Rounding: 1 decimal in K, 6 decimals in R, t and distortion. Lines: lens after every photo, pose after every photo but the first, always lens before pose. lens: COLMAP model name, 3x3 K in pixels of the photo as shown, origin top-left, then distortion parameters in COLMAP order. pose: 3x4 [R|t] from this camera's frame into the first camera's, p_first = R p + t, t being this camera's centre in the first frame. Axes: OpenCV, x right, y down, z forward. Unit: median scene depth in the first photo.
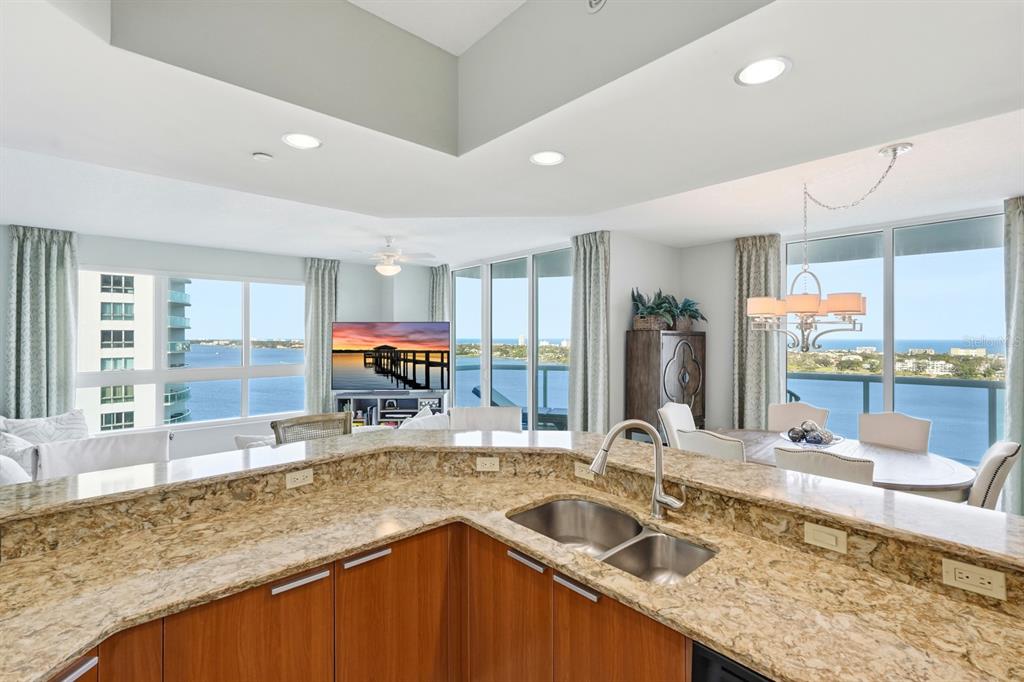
lens RADIAL K [[459.9, 0, 513.1], [0, 459.9, 335.5], [0, 0, 1]] dist [0.001272, 0.000357]
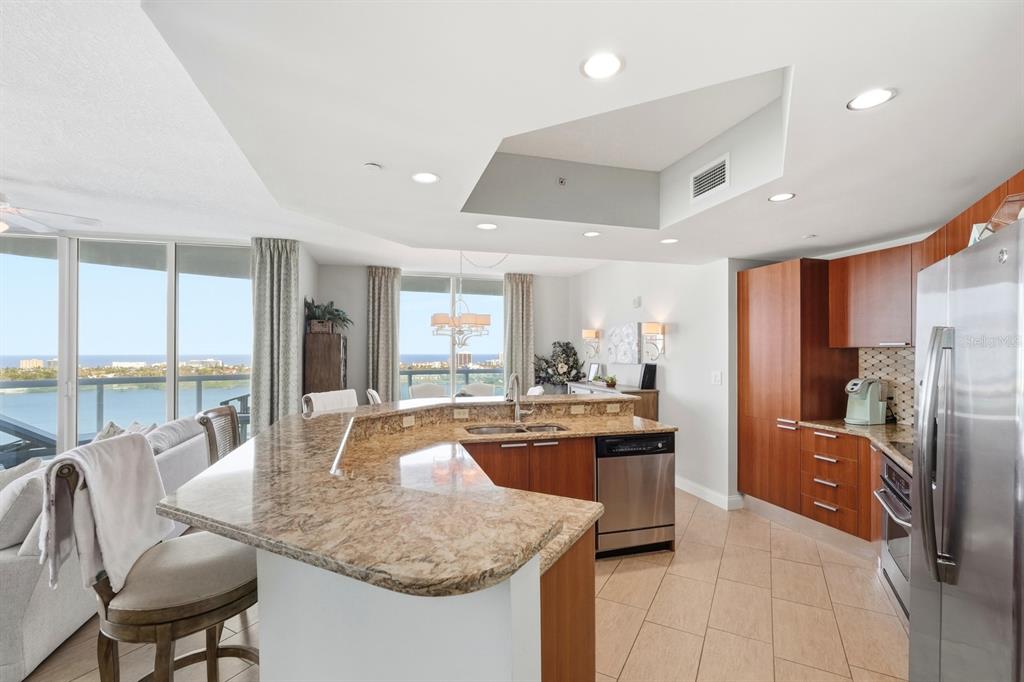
lens RADIAL K [[470.4, 0, 512.0], [0, 470.4, 341.0], [0, 0, 1]] dist [-0.005305, -0.000290]
pose [[0.442960, 0.018669, 0.896347, -0.555057], [0.001639, 0.999765, -0.021633, 0.033955], [-0.896540, 0.011052, 0.442825, 0.048564]]
